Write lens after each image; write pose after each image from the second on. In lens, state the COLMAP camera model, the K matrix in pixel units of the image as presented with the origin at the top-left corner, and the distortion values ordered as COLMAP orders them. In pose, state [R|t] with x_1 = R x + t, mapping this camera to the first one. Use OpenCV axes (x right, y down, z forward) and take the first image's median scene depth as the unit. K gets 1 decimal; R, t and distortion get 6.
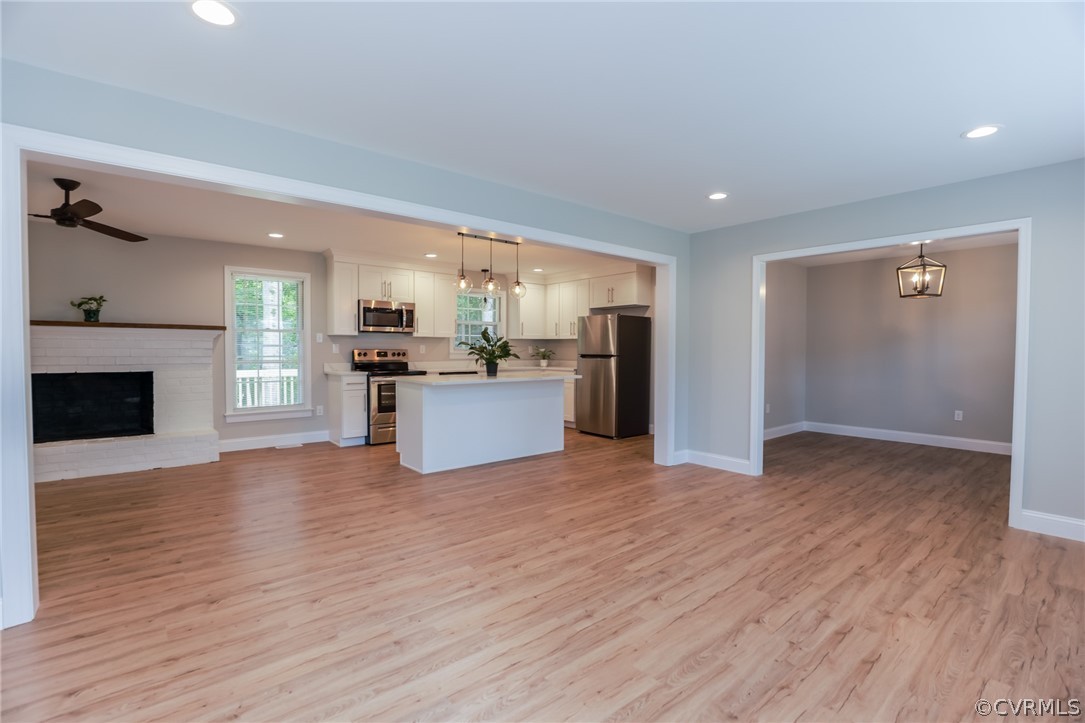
lens RADIAL K [[493.8, 0, 545.6], [0, 493.8, 364.1], [0, 0, 1]] dist [-0.037992, 0.007711]
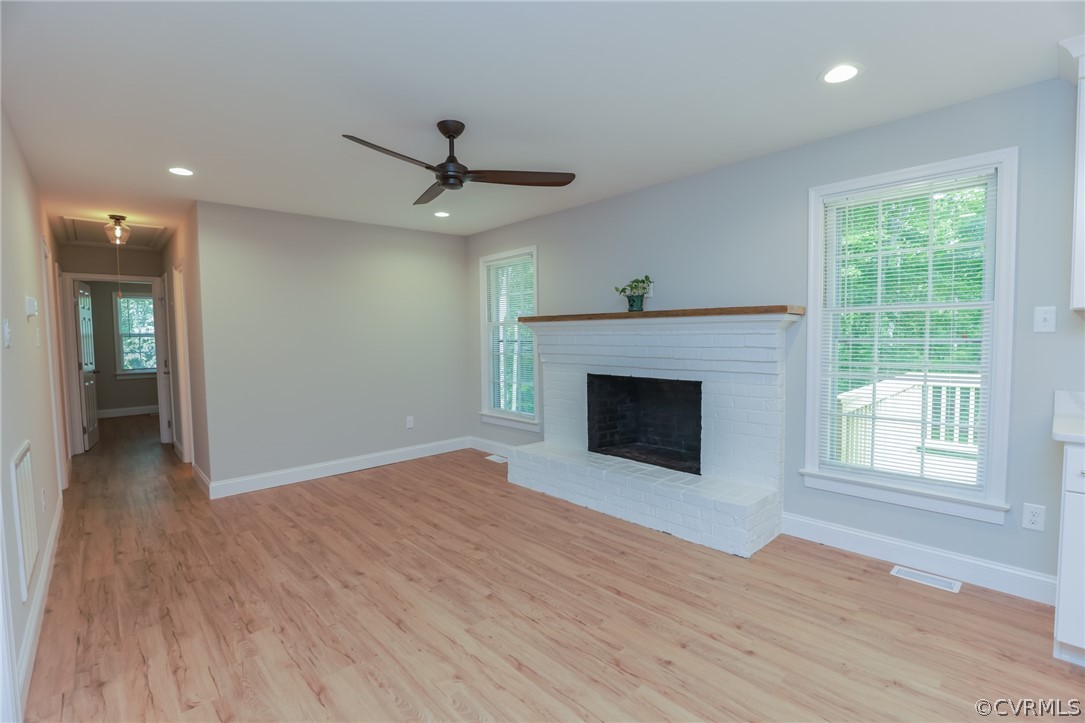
lens RADIAL K [[493.8, 0, 545.6], [0, 493.8, 364.1], [0, 0, 1]] dist [-0.037992, 0.007711]
pose [[0.050753, 0.053273, -0.997289, -0.254525], [-0.015219, 0.998502, 0.052563, -0.065952], [0.998595, 0.012510, 0.051488, 1.220924]]
